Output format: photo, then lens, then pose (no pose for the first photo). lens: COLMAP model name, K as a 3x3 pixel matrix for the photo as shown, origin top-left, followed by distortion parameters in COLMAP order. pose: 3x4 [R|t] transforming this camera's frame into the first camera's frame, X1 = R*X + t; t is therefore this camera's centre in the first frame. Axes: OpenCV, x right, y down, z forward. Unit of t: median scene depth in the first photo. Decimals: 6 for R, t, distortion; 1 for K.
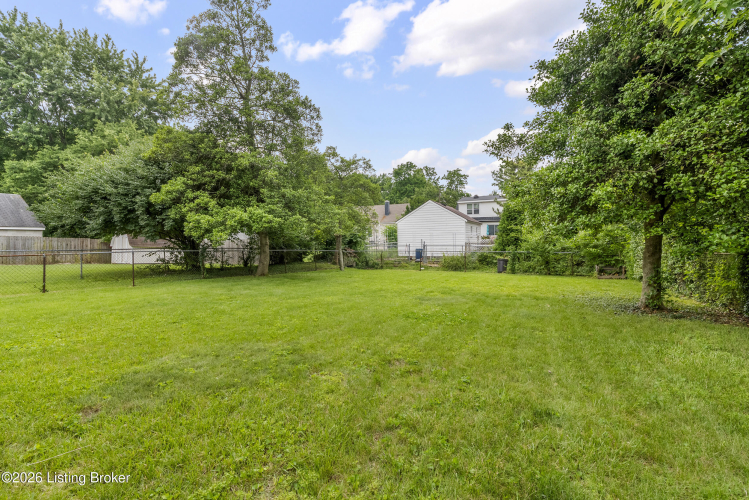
lens RADIAL K [[345.3, 0, 375.4], [0, 345.3, 245.4], [0, 0, 1]] dist [0.000190, 0.000187]
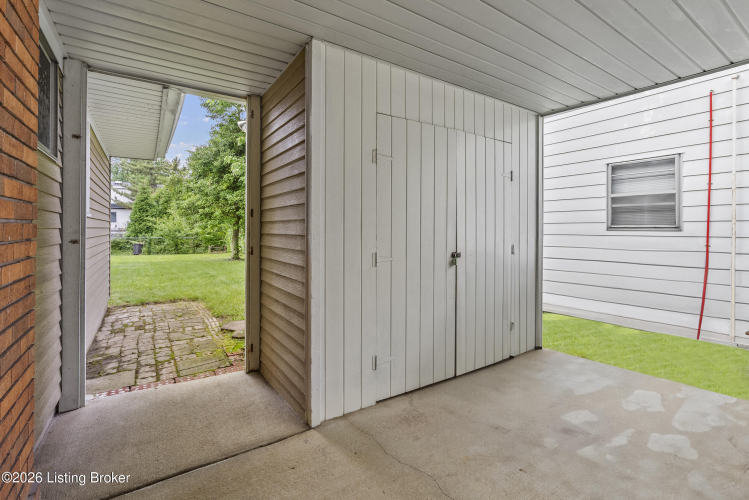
lens RADIAL K [[345.6, 0, 375.2], [0, 345.6, 232.7], [0, 0, 1]] dist [0.000133, 0.000196]
pose [[0.512441, 0.003258, 0.858716, -0.301396], [-0.003530, 0.999992, -0.001688, -0.000674], [-0.858715, -0.002167, 0.512449, -0.420481]]
